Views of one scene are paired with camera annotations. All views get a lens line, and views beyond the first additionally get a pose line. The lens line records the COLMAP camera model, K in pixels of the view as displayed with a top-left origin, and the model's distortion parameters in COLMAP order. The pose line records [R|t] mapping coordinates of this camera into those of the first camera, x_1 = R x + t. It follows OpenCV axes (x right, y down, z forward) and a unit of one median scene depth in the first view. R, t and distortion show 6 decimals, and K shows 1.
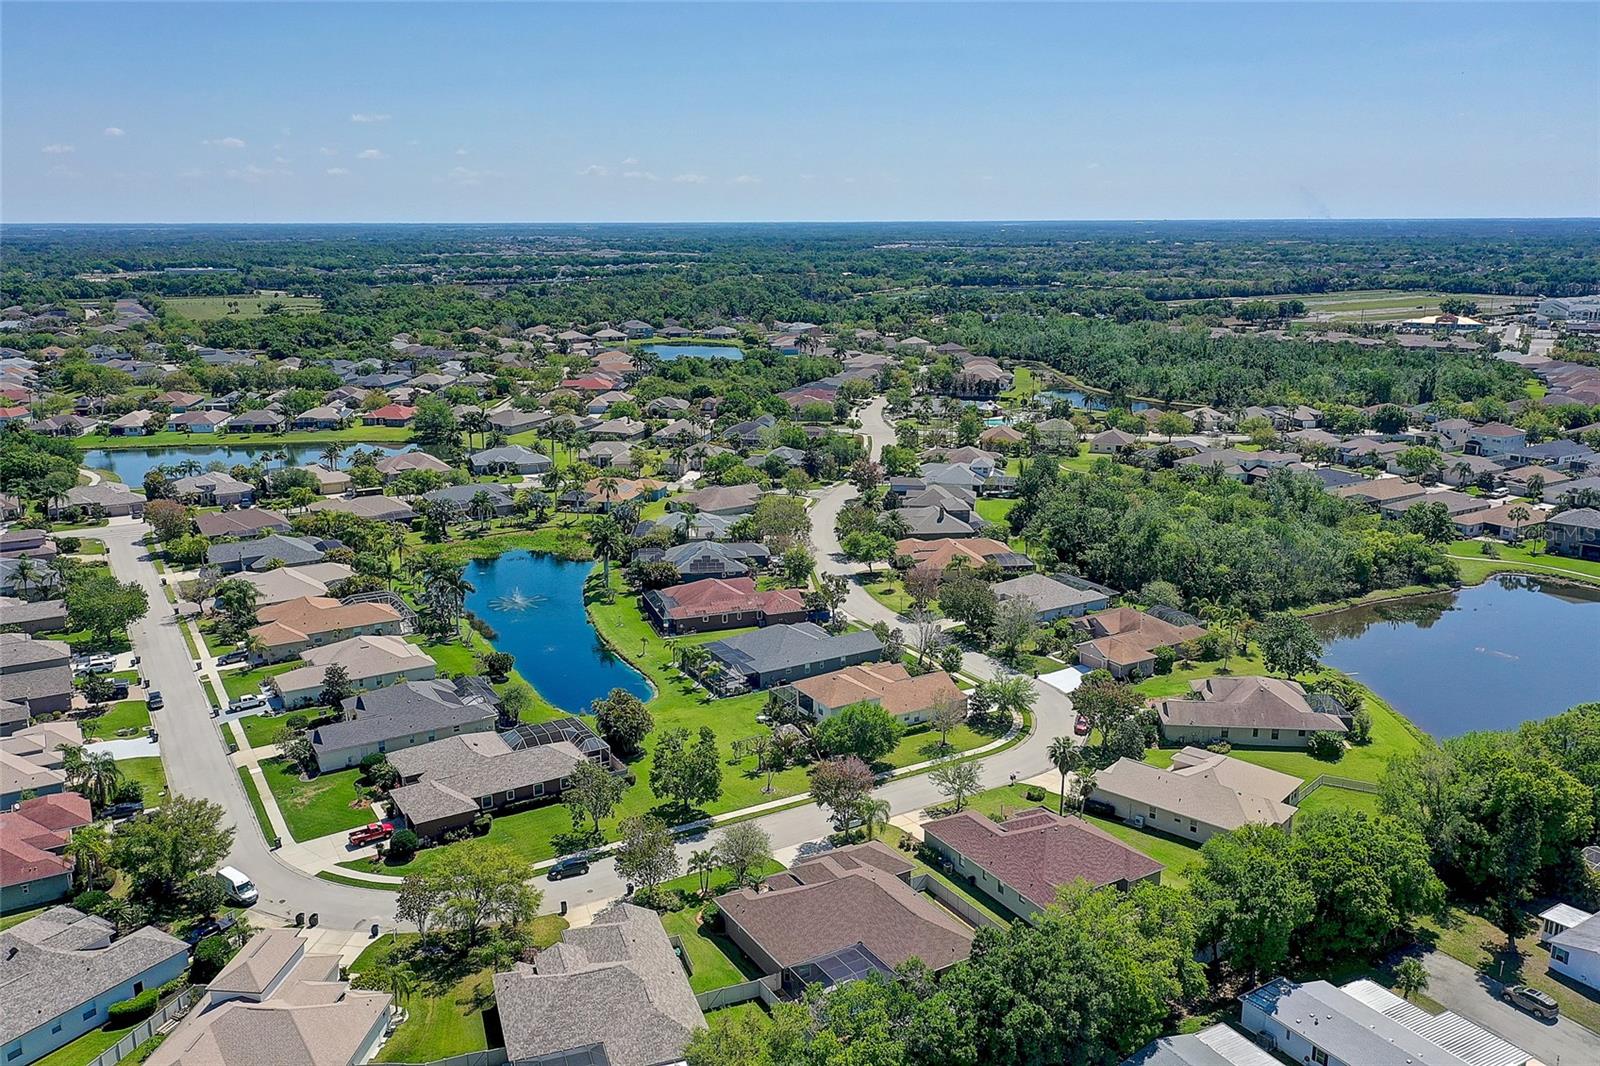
lens RADIAL K [[1271.1, 0, 804.2], [0, 1271.1, 533.1], [0, 0, 1]] dist [-0.000905, -0.004961]
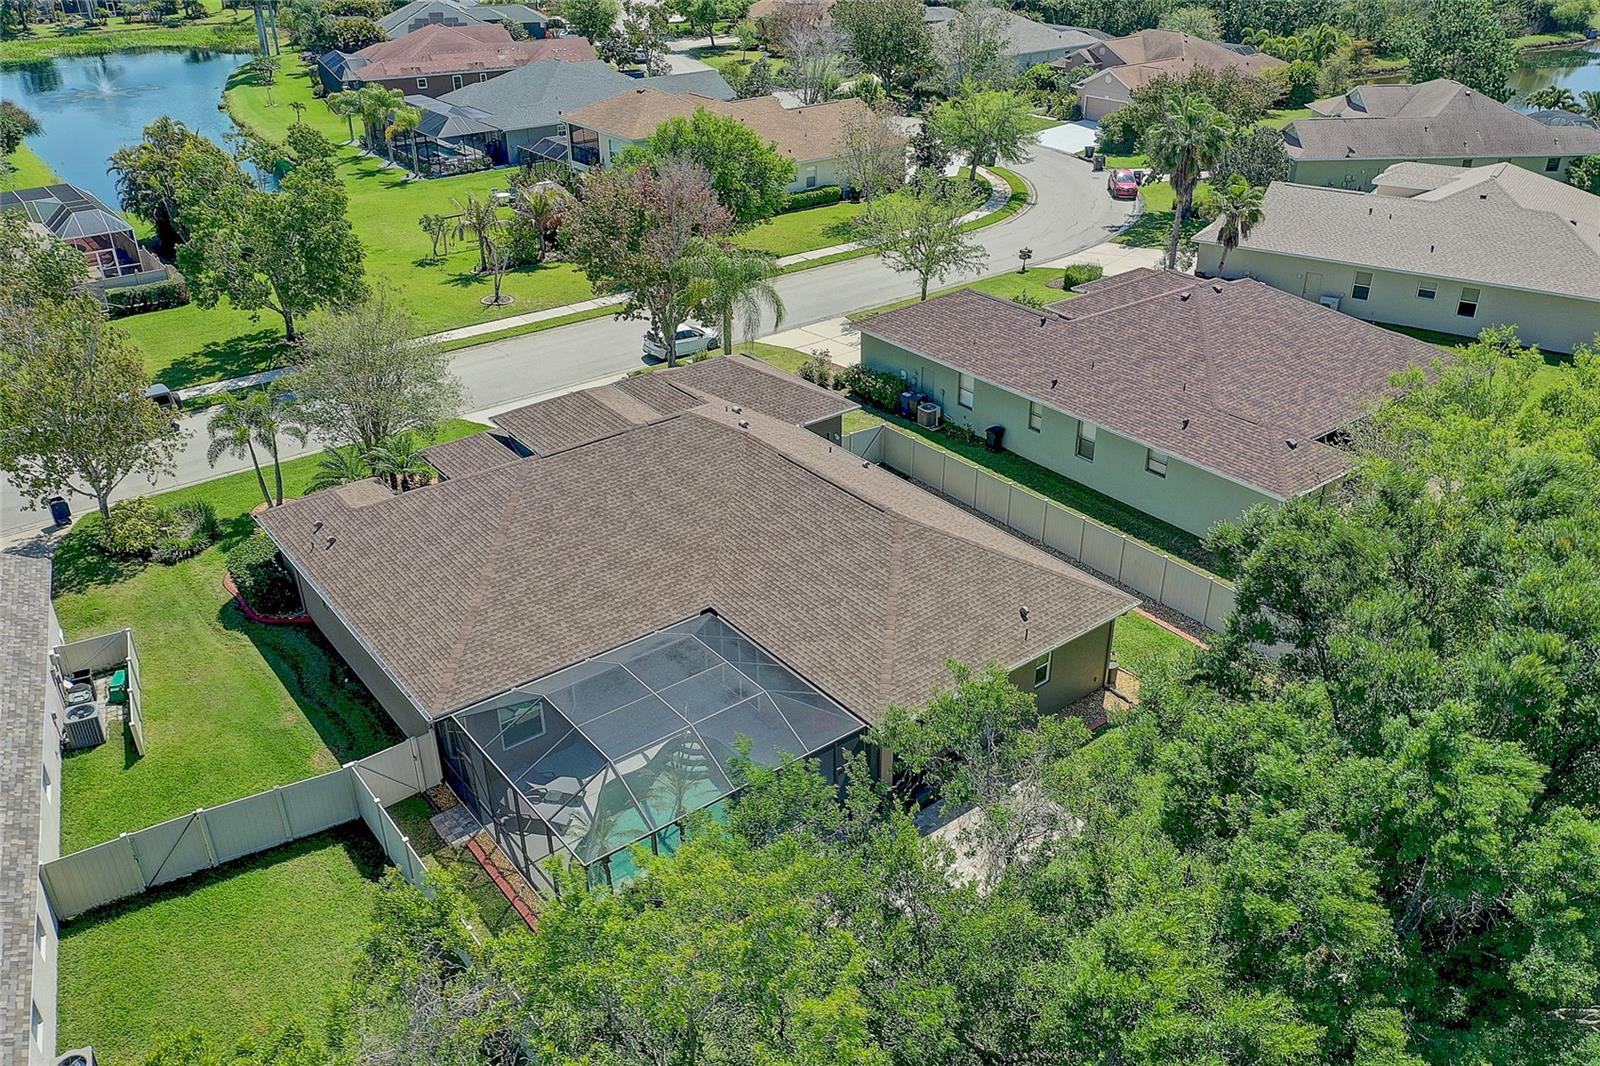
lens RADIAL K [[1271.1, 0, 800.3], [0, 1271.1, 533.4], [0, 0, 1]] dist [-0.000905, -0.004961]
pose [[0.992860, -0.065445, 0.099728, 0.030094], [0.038447, 0.967011, 0.251815, 0.189330], [-0.112919, -0.246183, 0.962623, 0.588609]]
